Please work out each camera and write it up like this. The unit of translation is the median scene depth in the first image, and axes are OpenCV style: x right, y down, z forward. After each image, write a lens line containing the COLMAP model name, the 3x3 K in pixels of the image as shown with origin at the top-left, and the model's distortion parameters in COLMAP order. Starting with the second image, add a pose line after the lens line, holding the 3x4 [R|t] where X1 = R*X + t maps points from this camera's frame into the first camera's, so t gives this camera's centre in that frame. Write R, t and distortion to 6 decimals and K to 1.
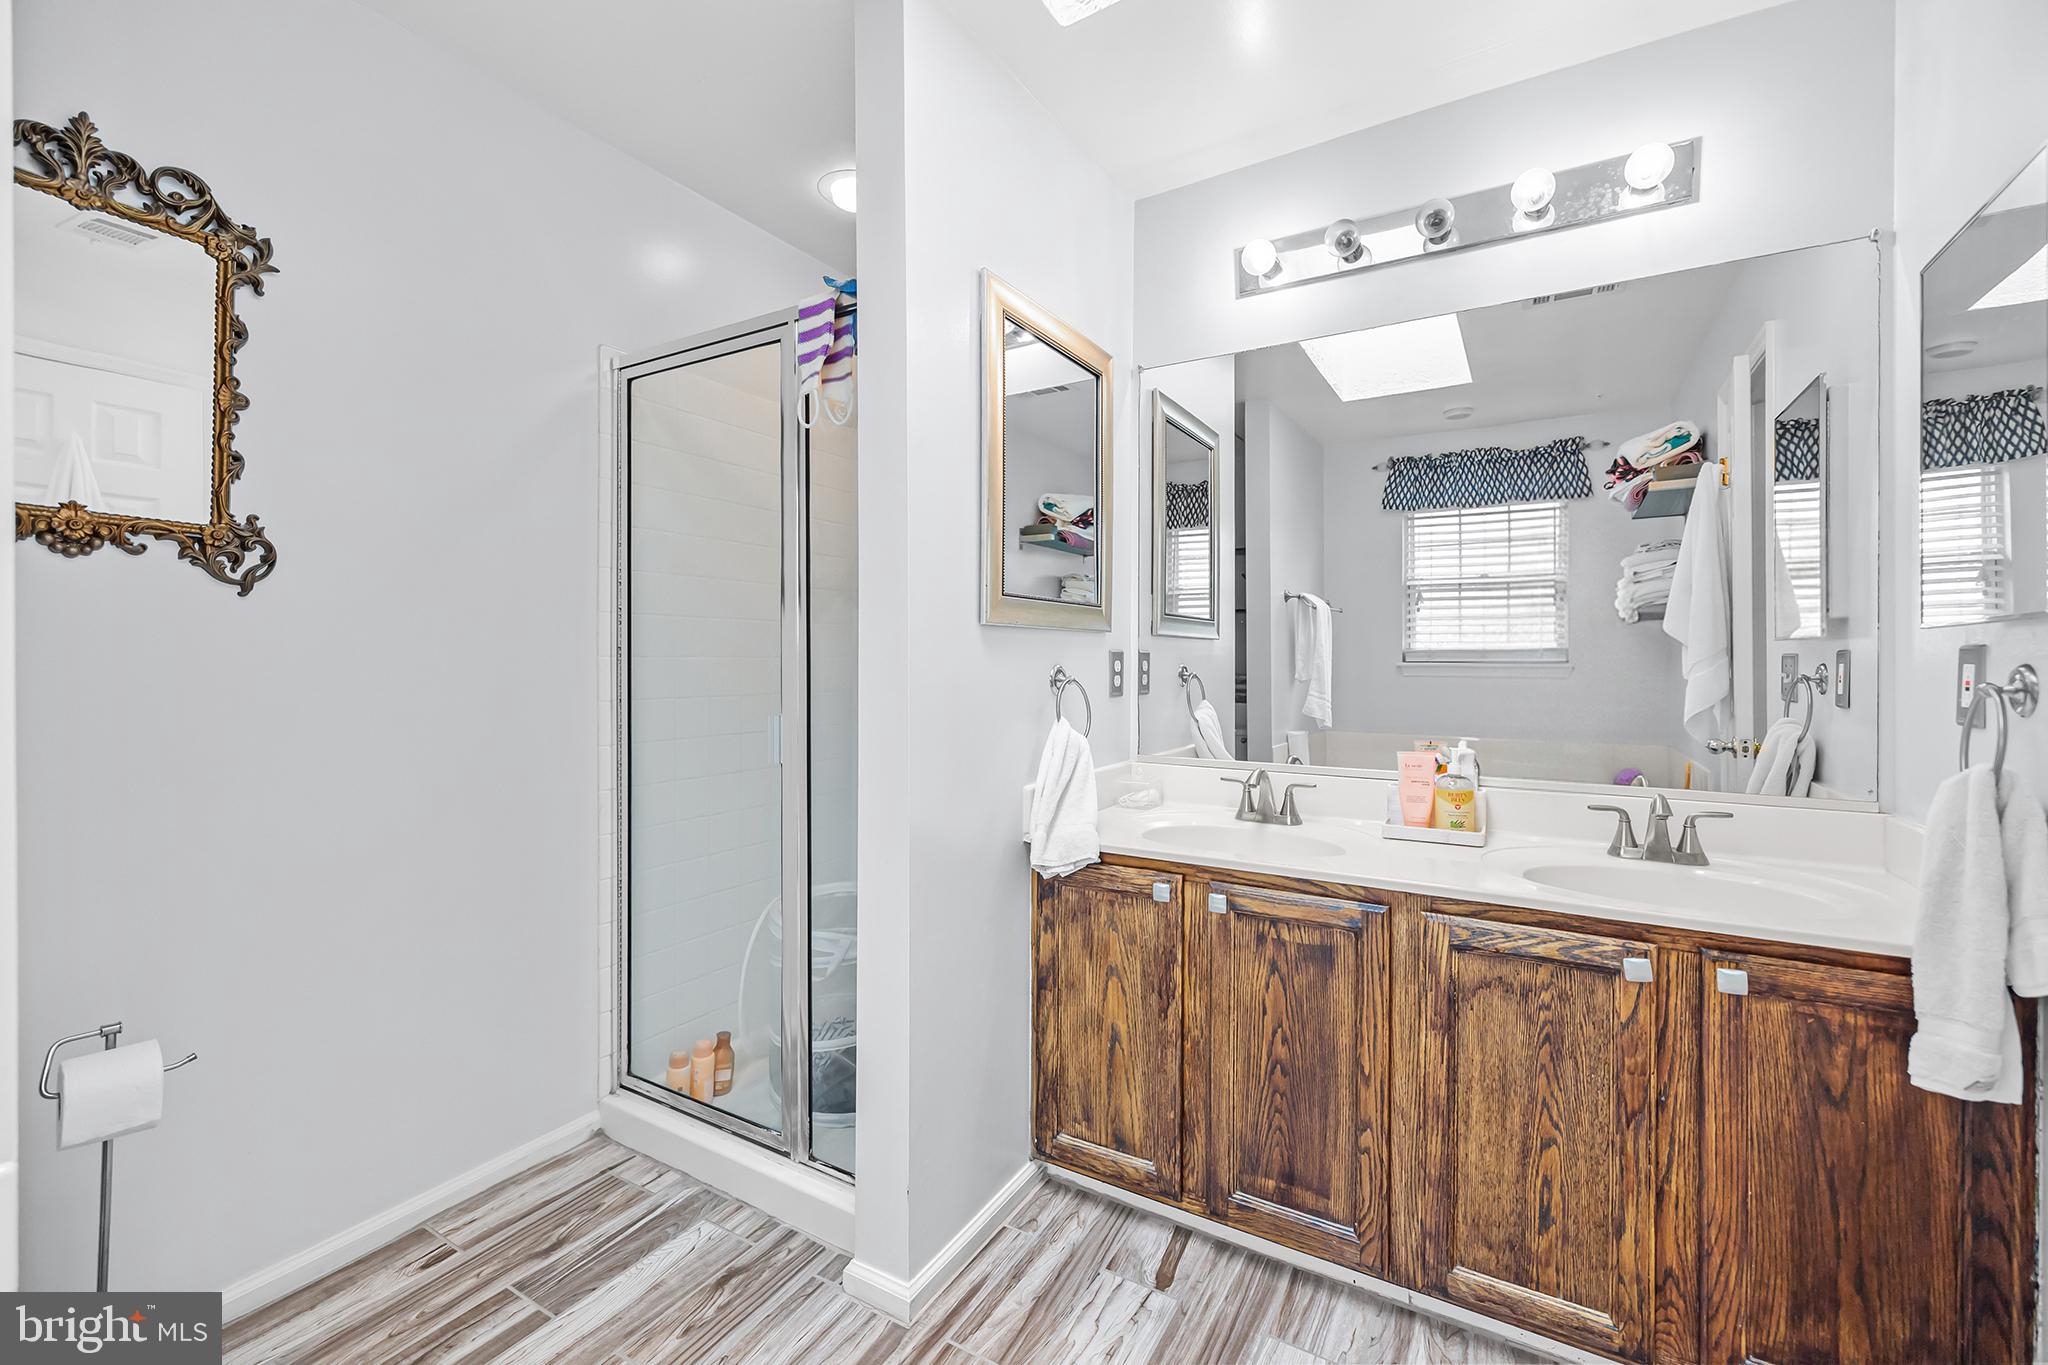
lens RADIAL K [[856.4, 0, 1017.0], [0, 856.4, 665.6], [0, 0, 1]] dist [0.001261, -0.000629]
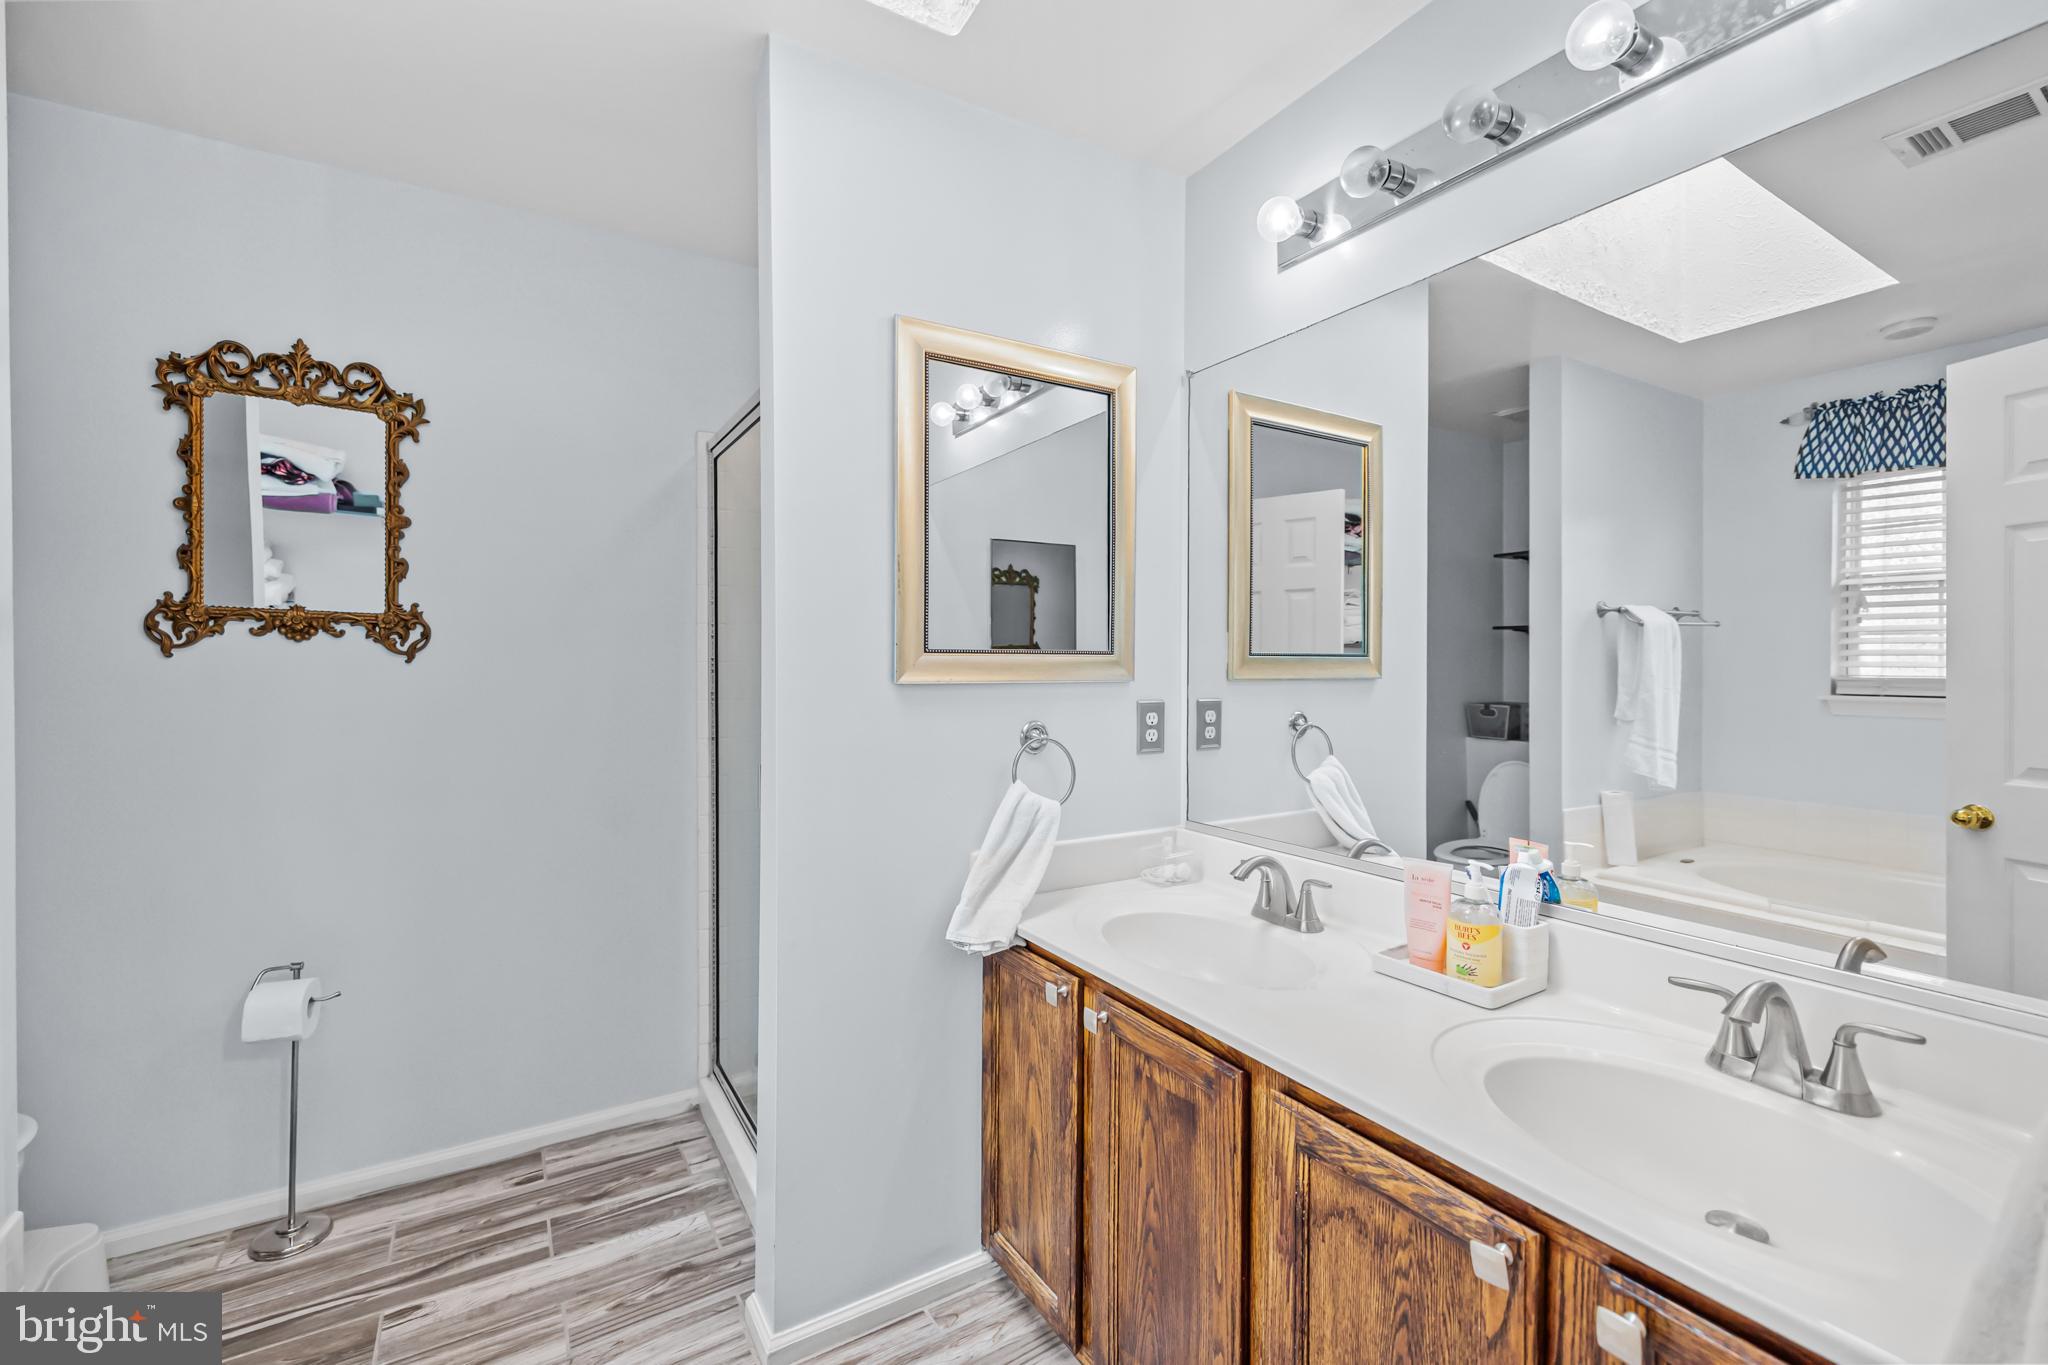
lens RADIAL K [[859.1, 0, 1016.4], [0, 859.1, 677.1], [0, 0, 1]] dist [0.001862, 0.000039]
pose [[0.884751, 0.006920, -0.466013, 0.581871], [-0.003711, 0.999963, 0.007803, -0.070055], [0.466049, -0.005174, 0.884744, 0.224011]]
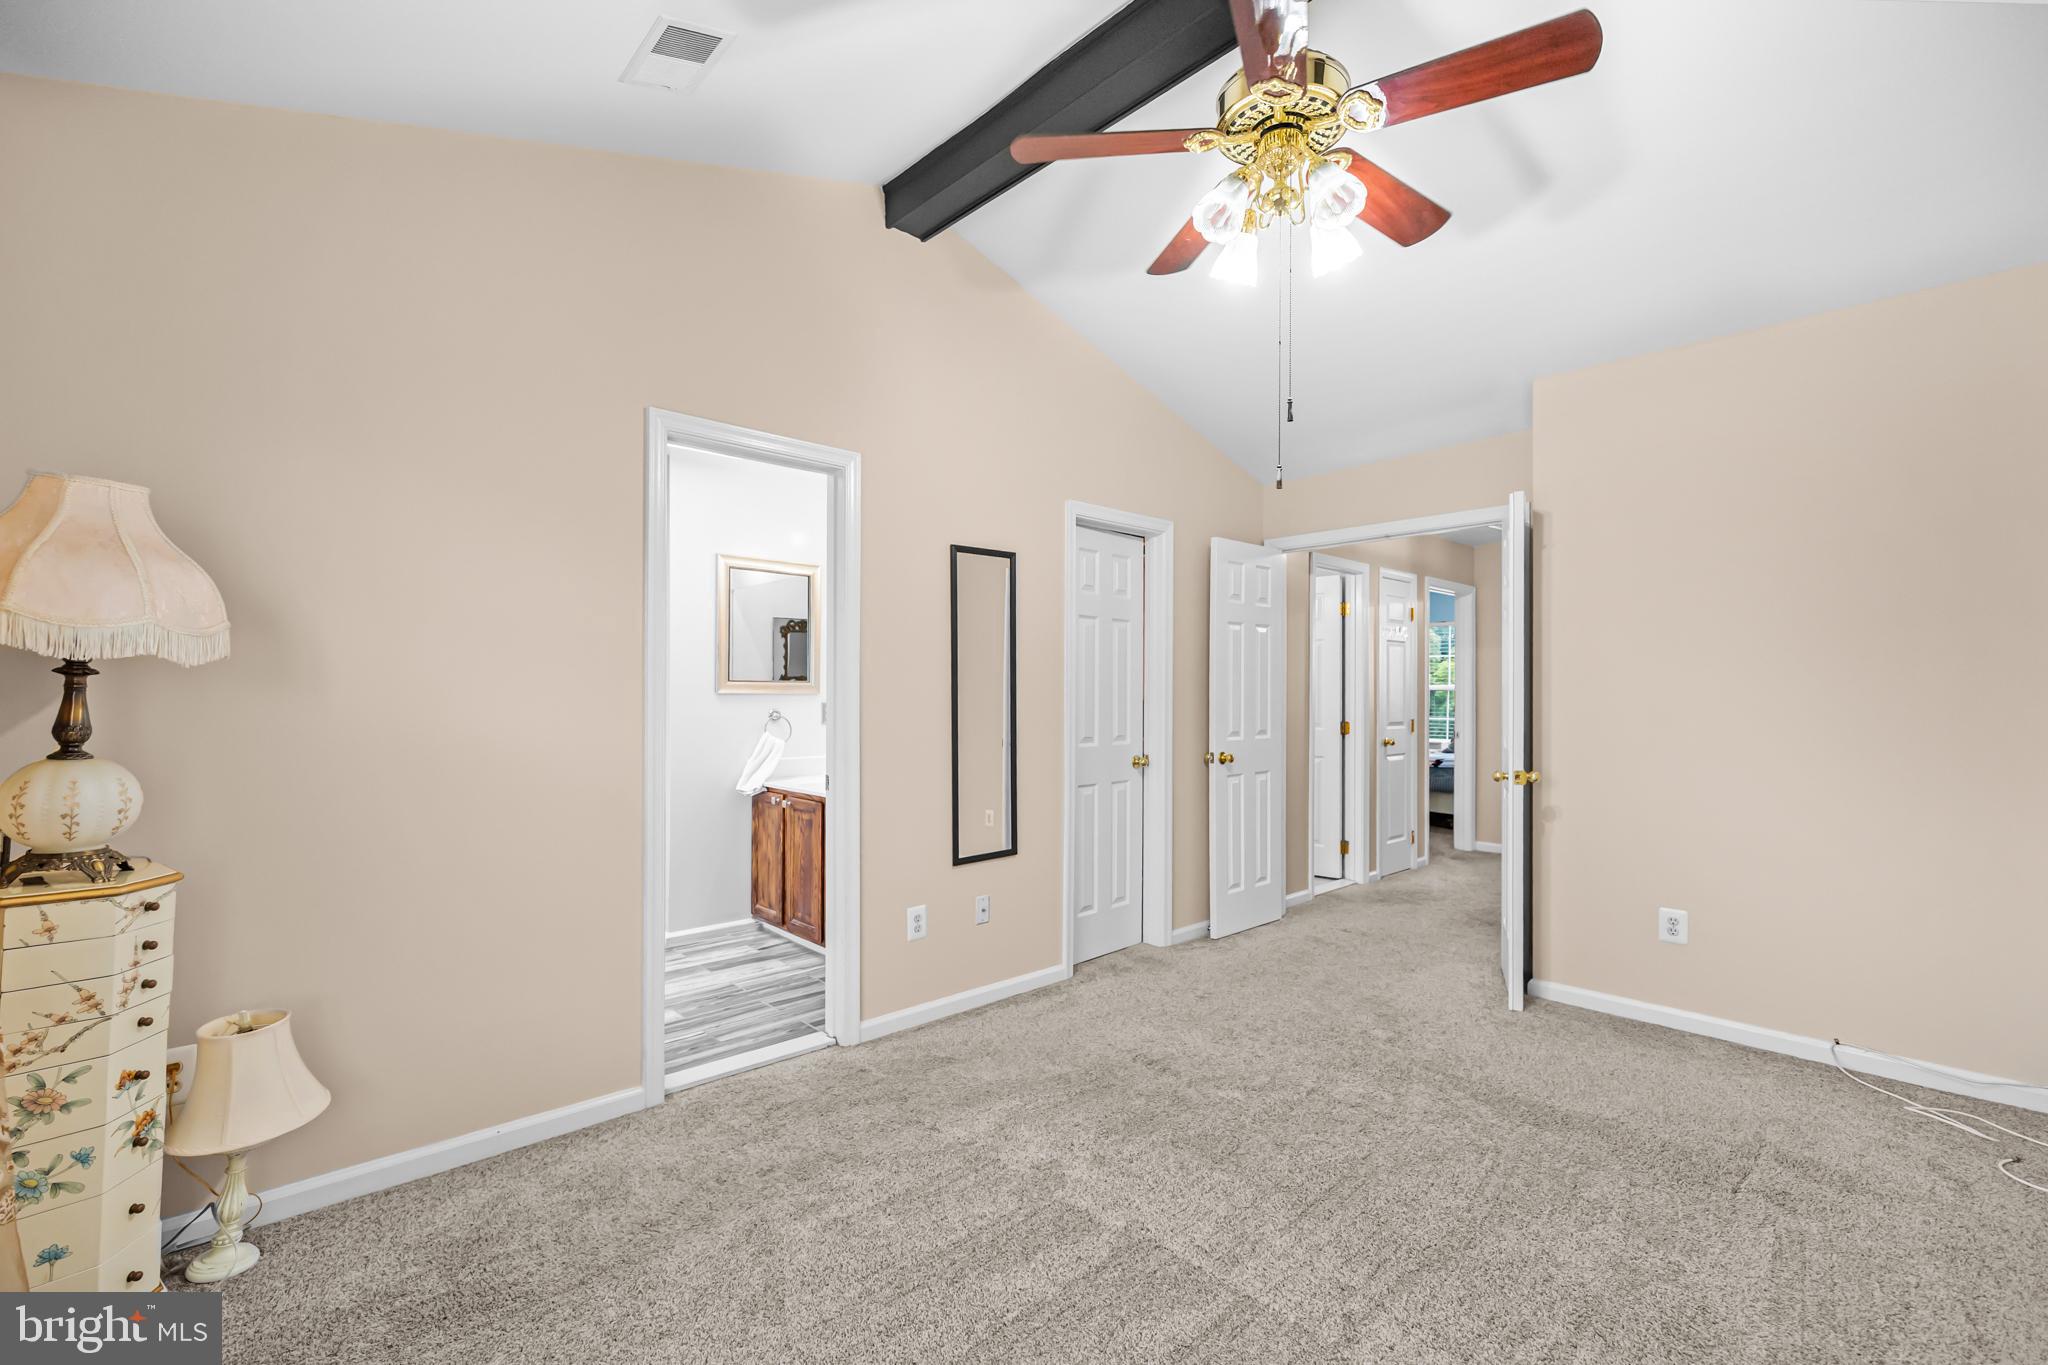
lens RADIAL K [[859.1, 0, 1016.4], [0, 859.1, 677.1], [0, 0, 1]] dist [0.001862, 0.000039]
pose [[0.958272, -0.005382, -0.285808, 1.693449], [-0.001068, 0.999748, -0.022408, -0.046947], [0.285857, 0.021778, 0.958025, -1.316960]]
